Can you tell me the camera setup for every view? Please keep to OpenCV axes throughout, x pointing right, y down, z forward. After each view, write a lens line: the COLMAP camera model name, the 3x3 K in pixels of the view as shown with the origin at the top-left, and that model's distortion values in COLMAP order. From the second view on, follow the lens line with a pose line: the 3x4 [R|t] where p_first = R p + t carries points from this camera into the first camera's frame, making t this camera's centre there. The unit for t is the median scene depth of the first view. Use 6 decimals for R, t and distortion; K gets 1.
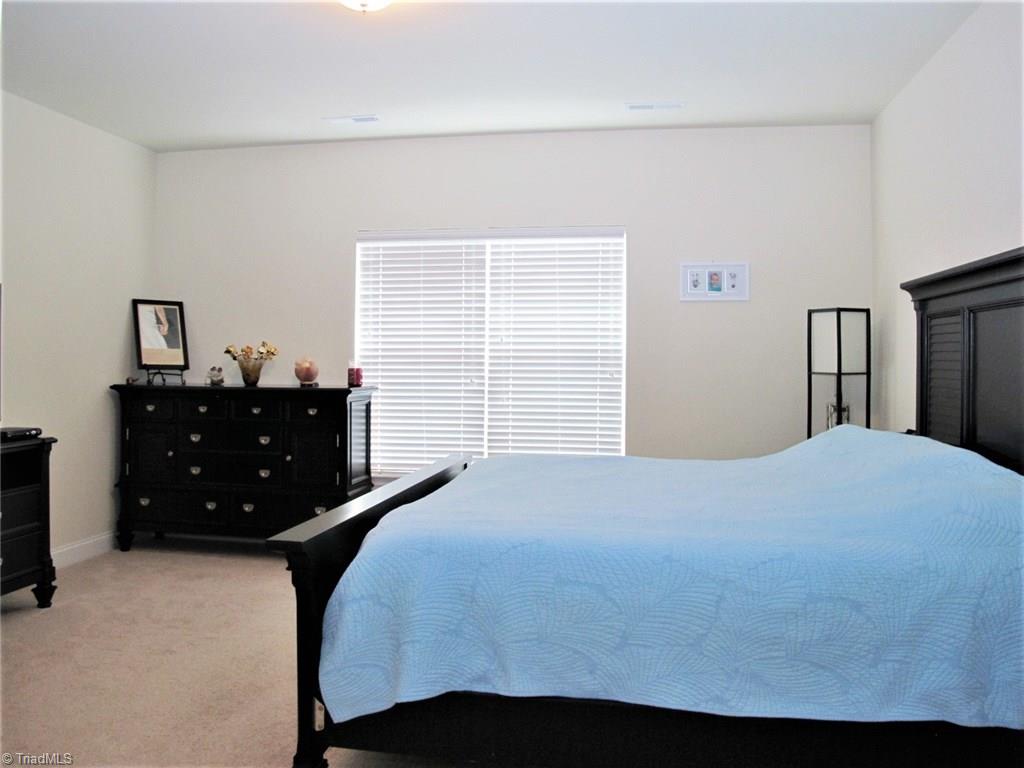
lens RADIAL K [[859.9, 0, 507.2], [0, 859.9, 382.1], [0, 0, 1]] dist [-0.143864, 0.105554]
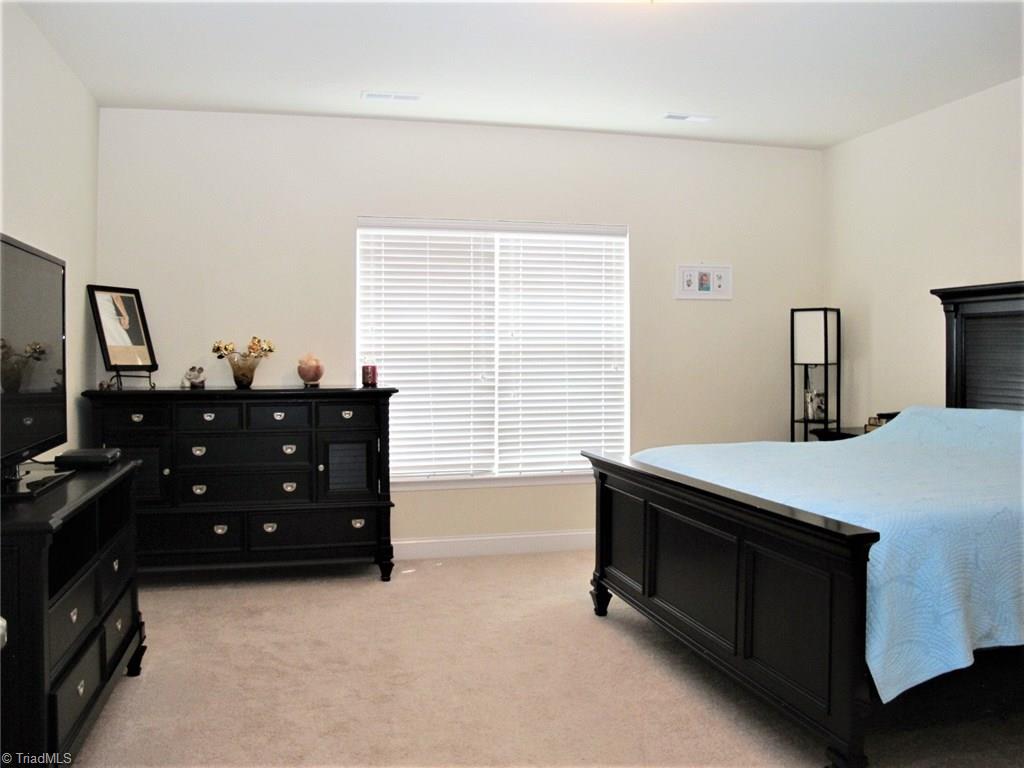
lens RADIAL K [[859.9, 0, 506.5], [0, 859.9, 378.9], [0, 0, 1]] dist [-0.143864, 0.105554]
pose [[0.911522, -0.021154, 0.410707, -0.418908], [0.019750, 0.999776, 0.007662, -0.006207], [-0.410777, 0.001127, 0.911735, 0.099879]]
